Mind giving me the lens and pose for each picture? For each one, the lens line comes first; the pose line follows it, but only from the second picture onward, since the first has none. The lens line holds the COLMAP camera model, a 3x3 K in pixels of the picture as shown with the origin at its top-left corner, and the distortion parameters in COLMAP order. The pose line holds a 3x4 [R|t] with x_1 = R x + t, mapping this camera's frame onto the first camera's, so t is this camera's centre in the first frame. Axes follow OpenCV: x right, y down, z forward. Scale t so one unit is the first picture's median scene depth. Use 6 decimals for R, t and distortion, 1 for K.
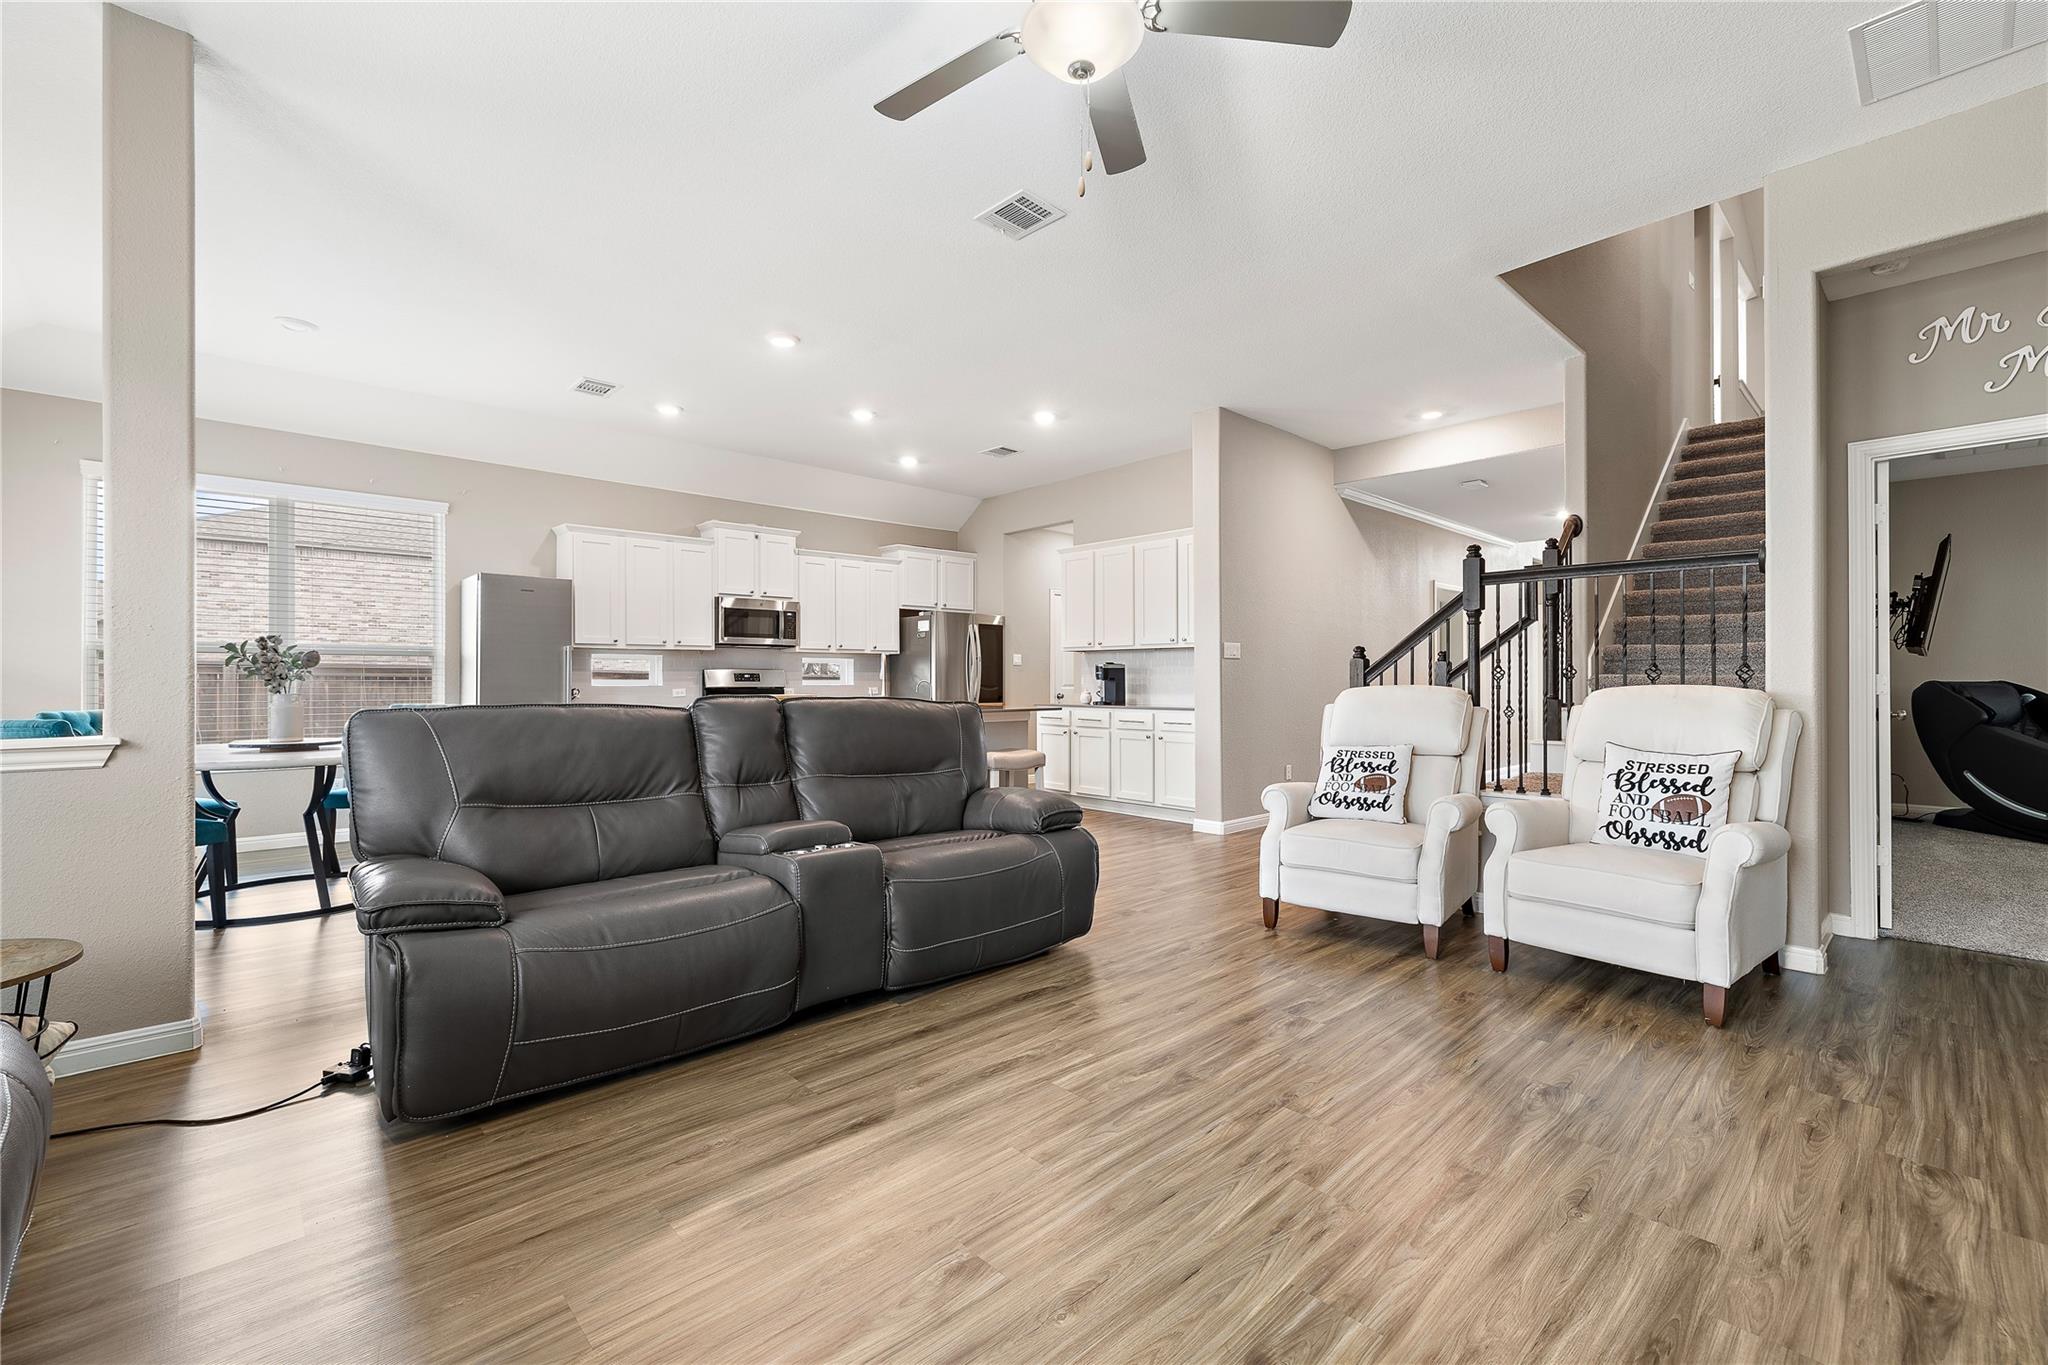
lens RADIAL K [[870.6, 0, 1038.1], [0, 870.6, 656.6], [0, 0, 1]] dist [0.001276, -0.000333]
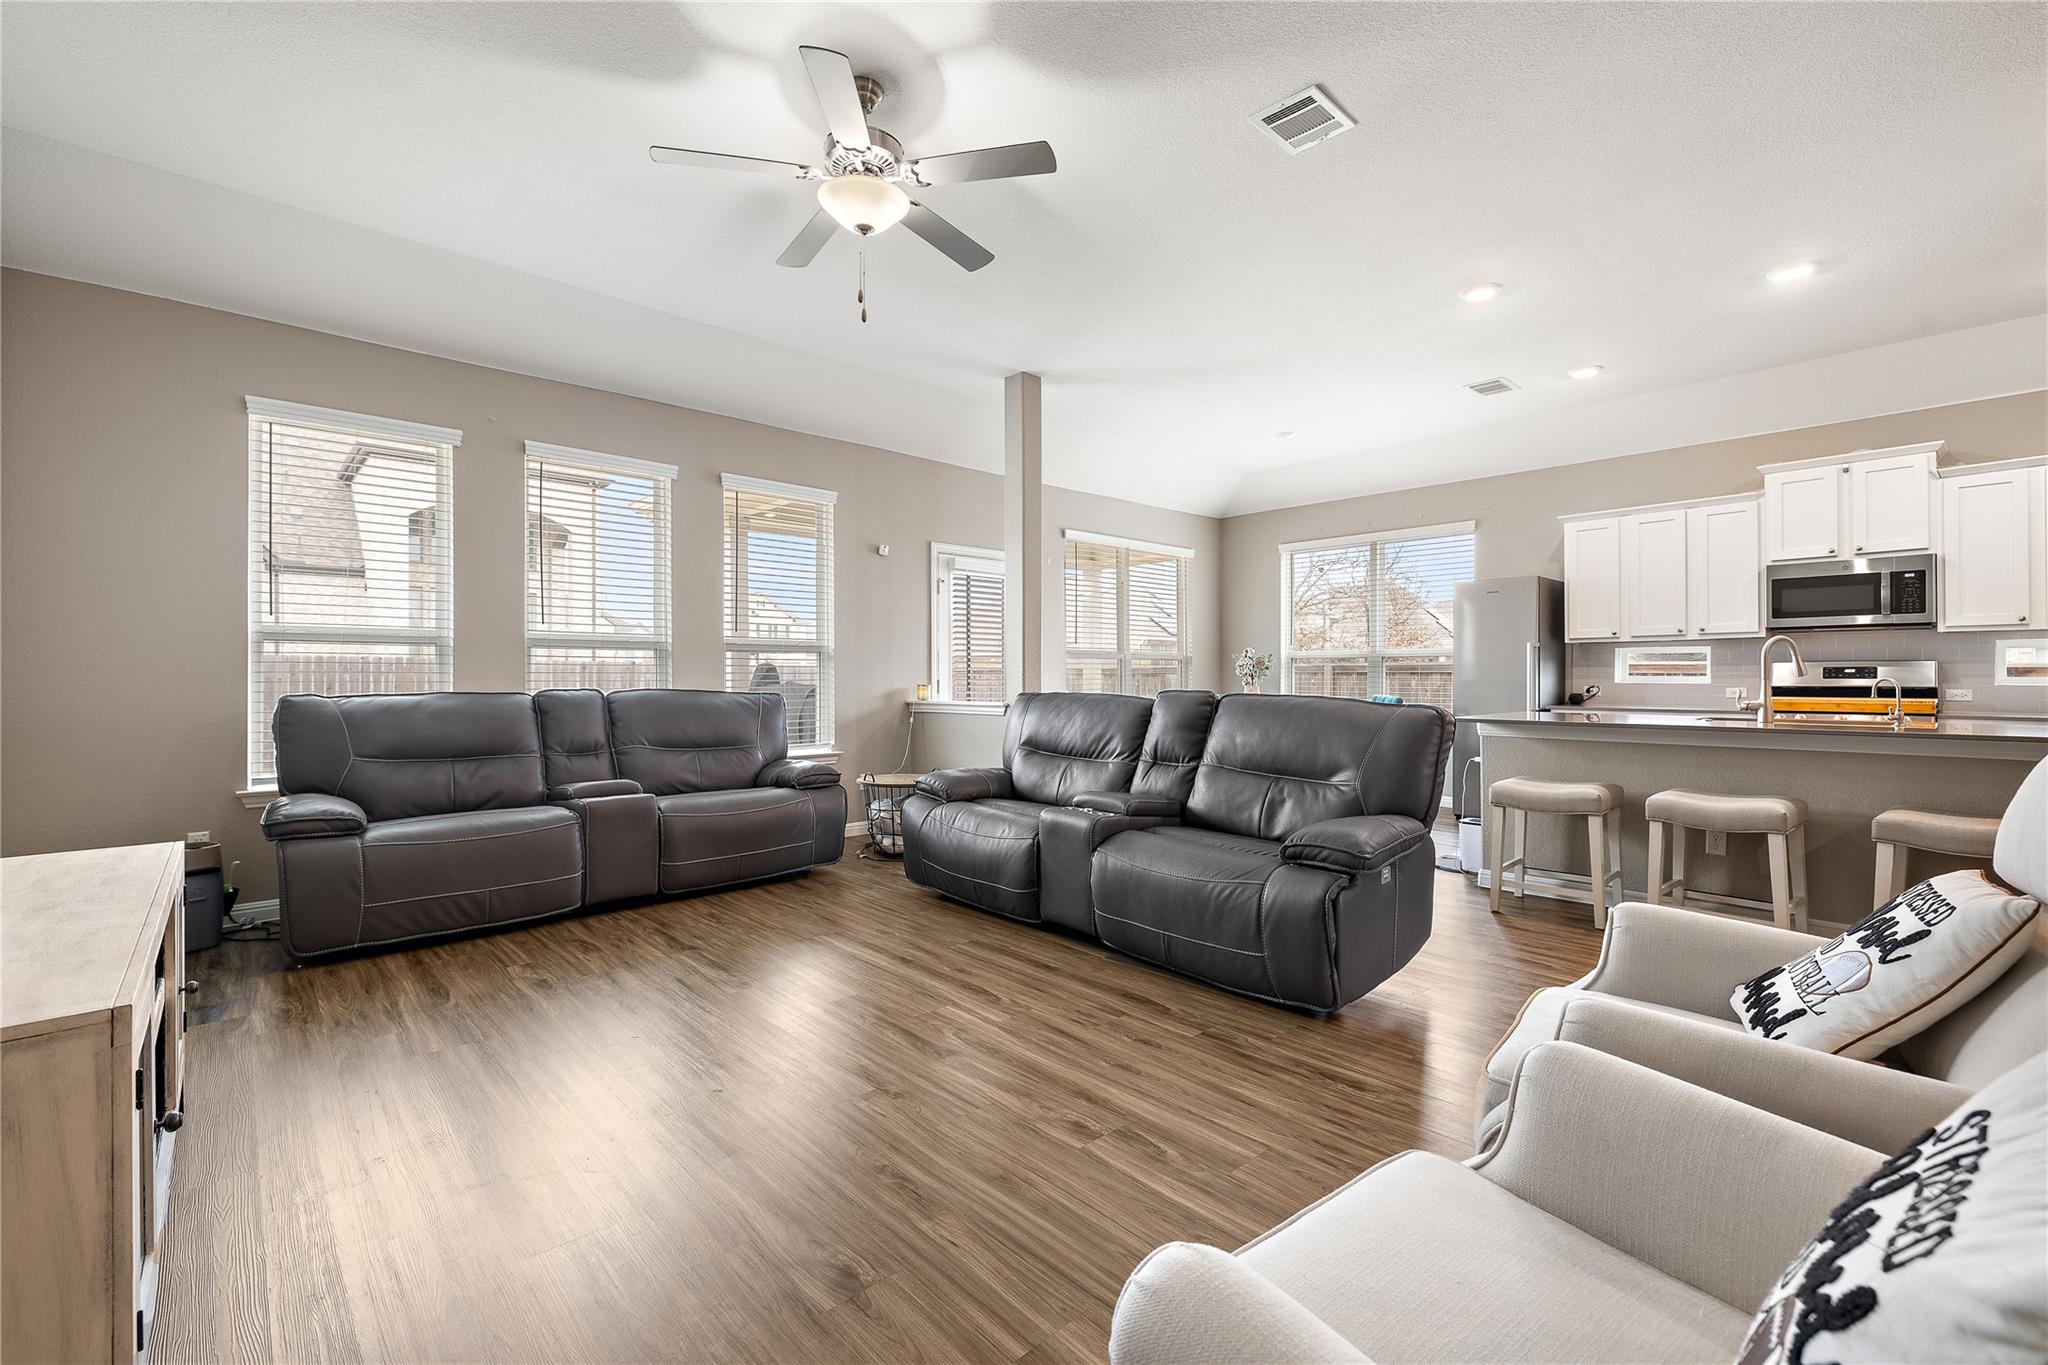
lens RADIAL K [[870.6, 0, 1024.5], [0, 870.6, 696.6], [0, 0, 1]] dist [0.001276, -0.000333]
pose [[-0.026302, 0.028607, -0.999245, 0.408814], [0.033871, 0.999042, 0.027710, 0.001496], [0.999080, -0.033116, -0.027246, 0.371848]]
